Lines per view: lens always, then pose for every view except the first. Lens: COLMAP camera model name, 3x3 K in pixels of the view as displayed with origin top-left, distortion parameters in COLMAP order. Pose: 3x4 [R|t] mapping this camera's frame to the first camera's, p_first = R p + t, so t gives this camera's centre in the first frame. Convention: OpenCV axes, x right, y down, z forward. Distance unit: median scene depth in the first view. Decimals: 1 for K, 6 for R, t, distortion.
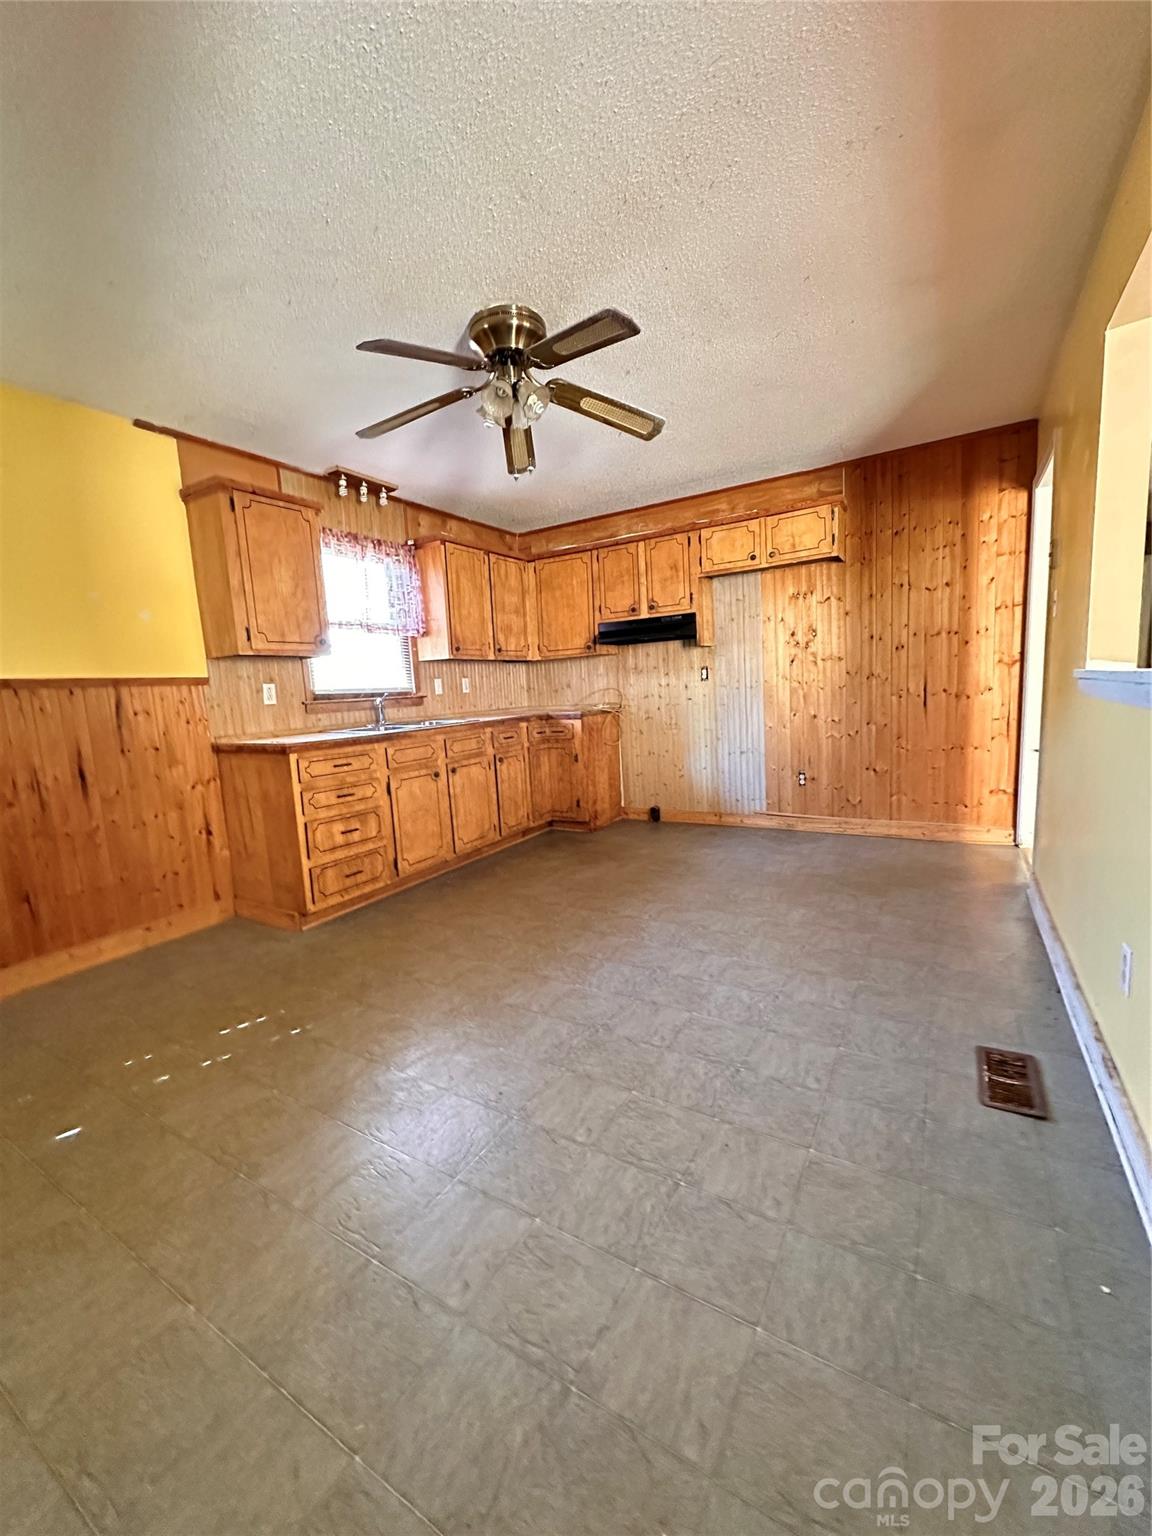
lens RADIAL K [[613.1, 0, 575.5], [0, 613.1, 769.4], [0, 0, 1]] dist [-0.005697, 0.001252]
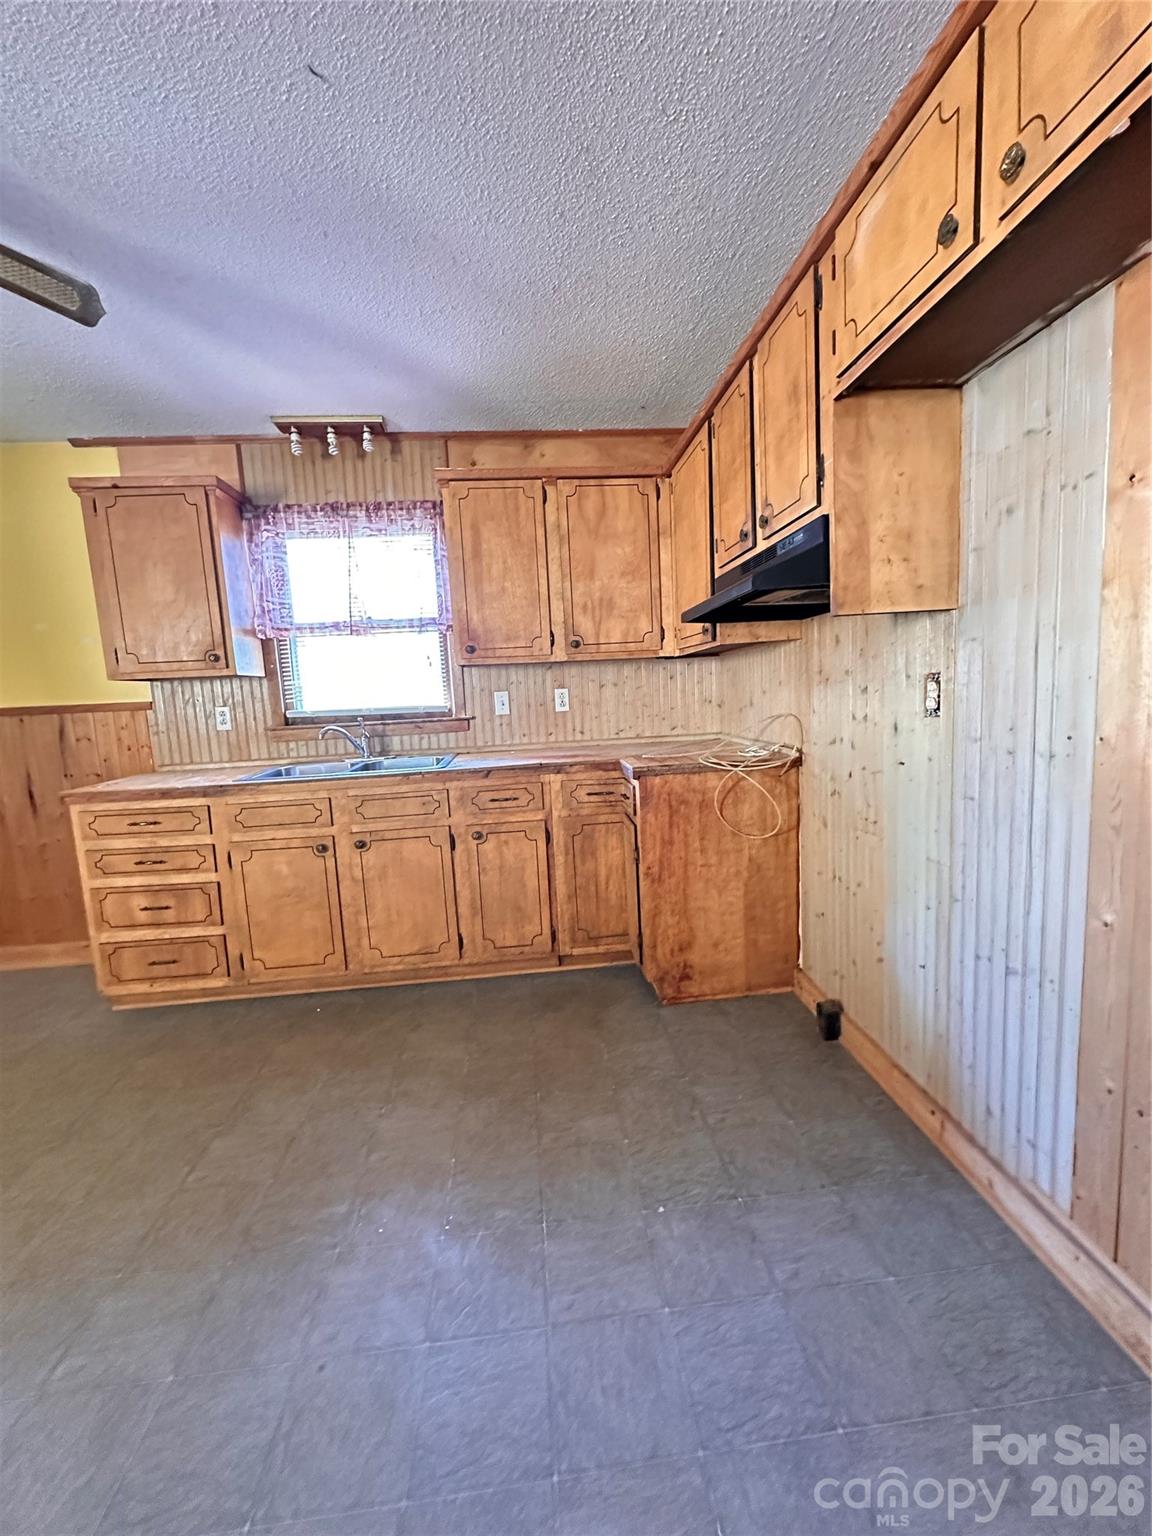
lens RADIAL K [[613.1, 0, 575.5], [0, 613.1, 769.4], [0, 0, 1]] dist [-0.005697, 0.001252]
pose [[0.595051, 0.126622, -0.793650, 0.444671], [-0.089965, 0.991799, 0.090783, -0.158119], [0.798637, 0.017381, 0.601562, 0.794782]]
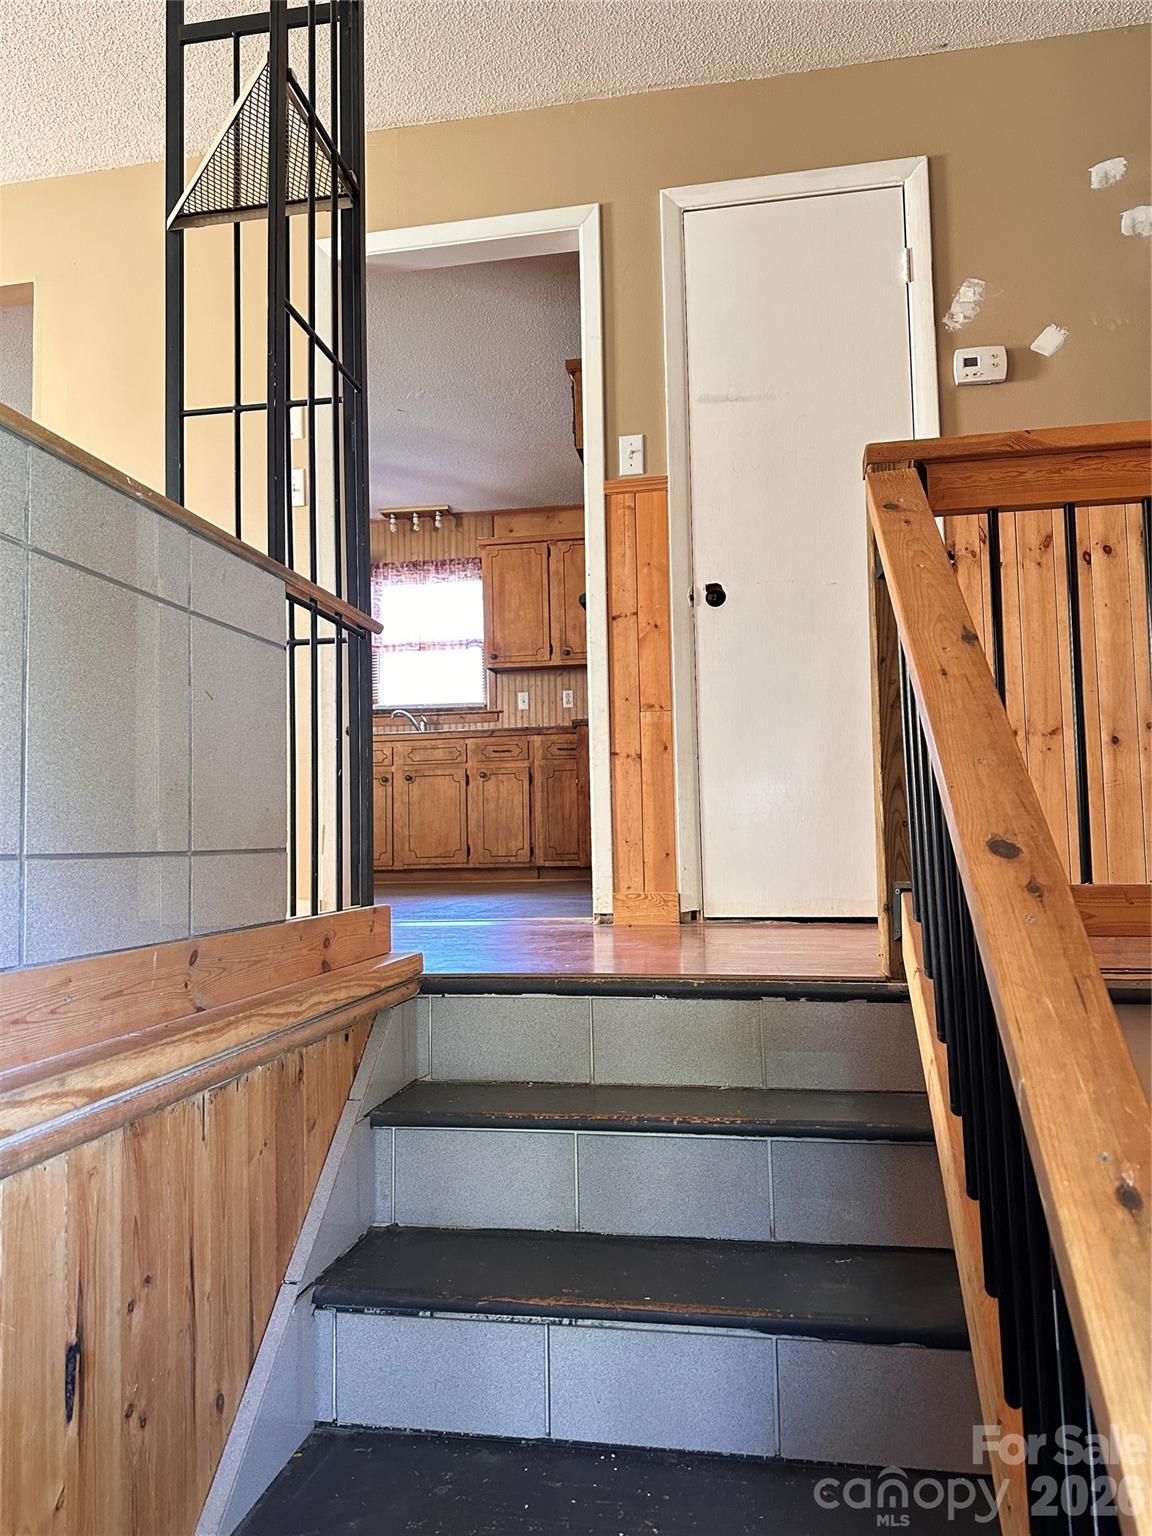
lens RADIAL K [[1070.6, 0, 565.1], [0, 1070.6, 774.0], [0, 0, 1]] dist [0.174927, -0.304769]
pose [[0.356289, -0.011566, -0.934304, 1.509448], [-0.125156, 0.990322, -0.059987, 0.067138], [0.925956, 0.138307, 0.351393, 0.629624]]
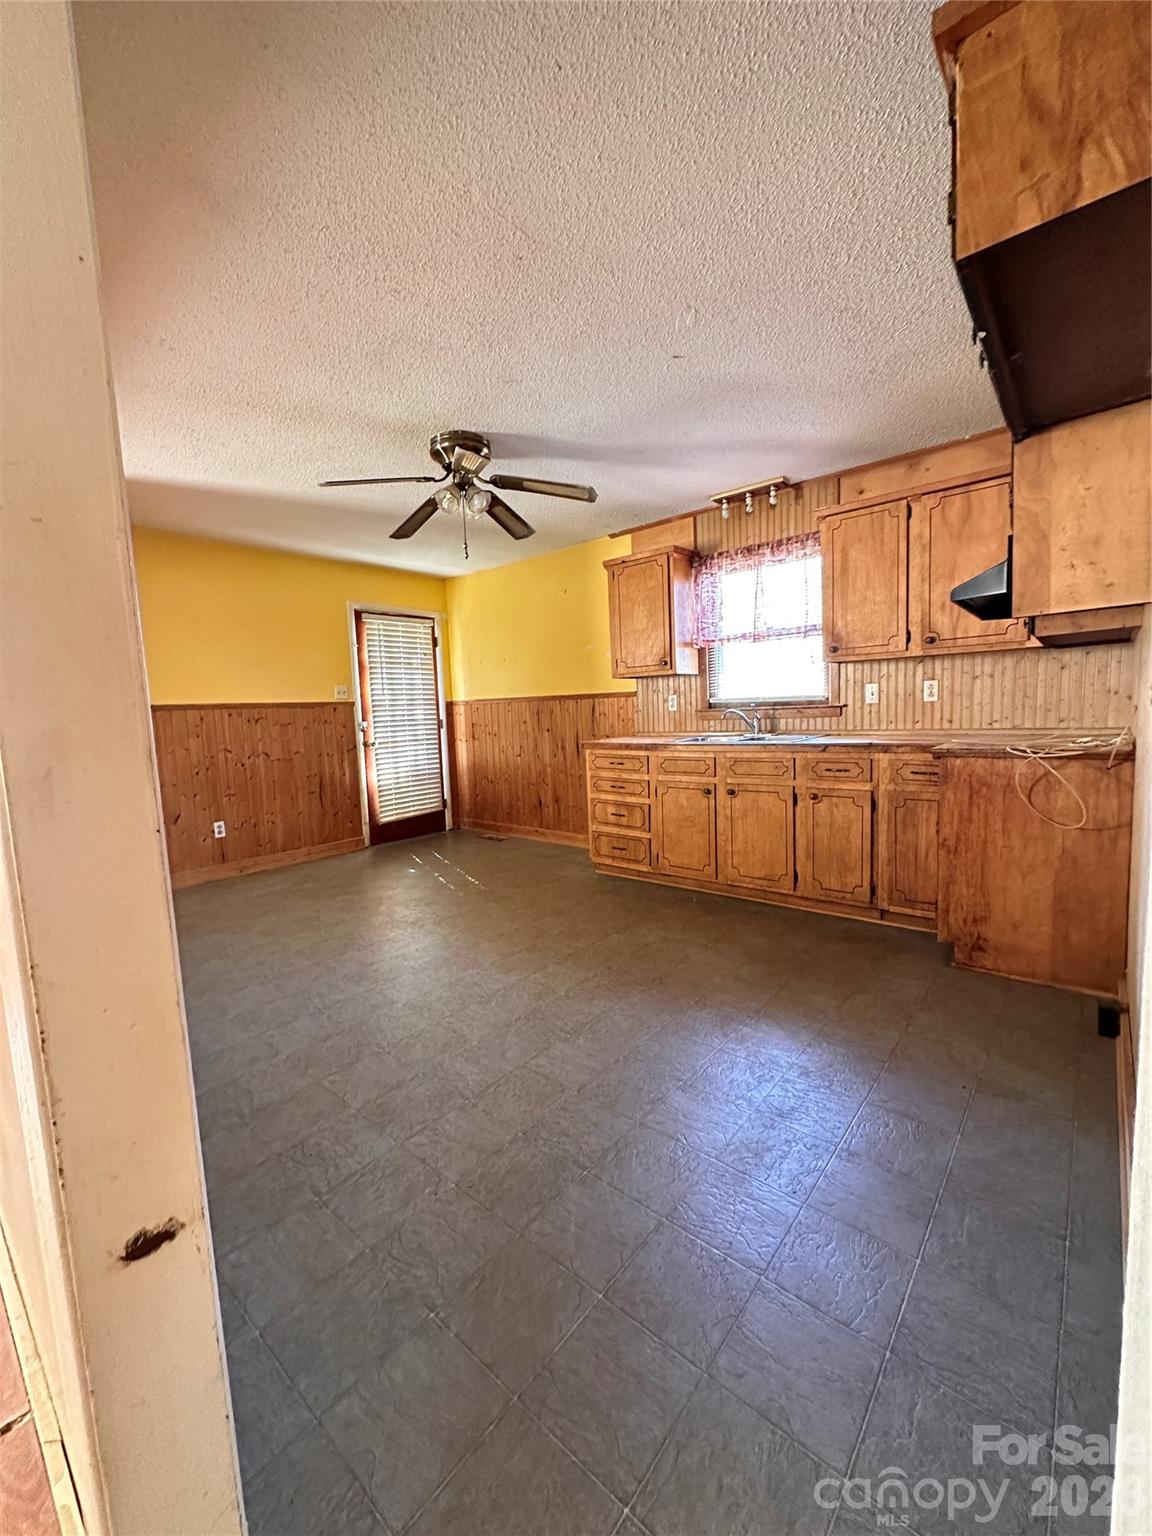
lens RADIAL K [[613.1, 0, 575.5], [0, 613.1, 769.4], [0, 0, 1]] dist [-0.005697, 0.001252]
pose [[-0.161105, 0.158651, -0.974102, 0.736193], [-0.081198, 0.981518, 0.173288, -0.174096], [0.983591, 0.107013, -0.145246, 0.905475]]
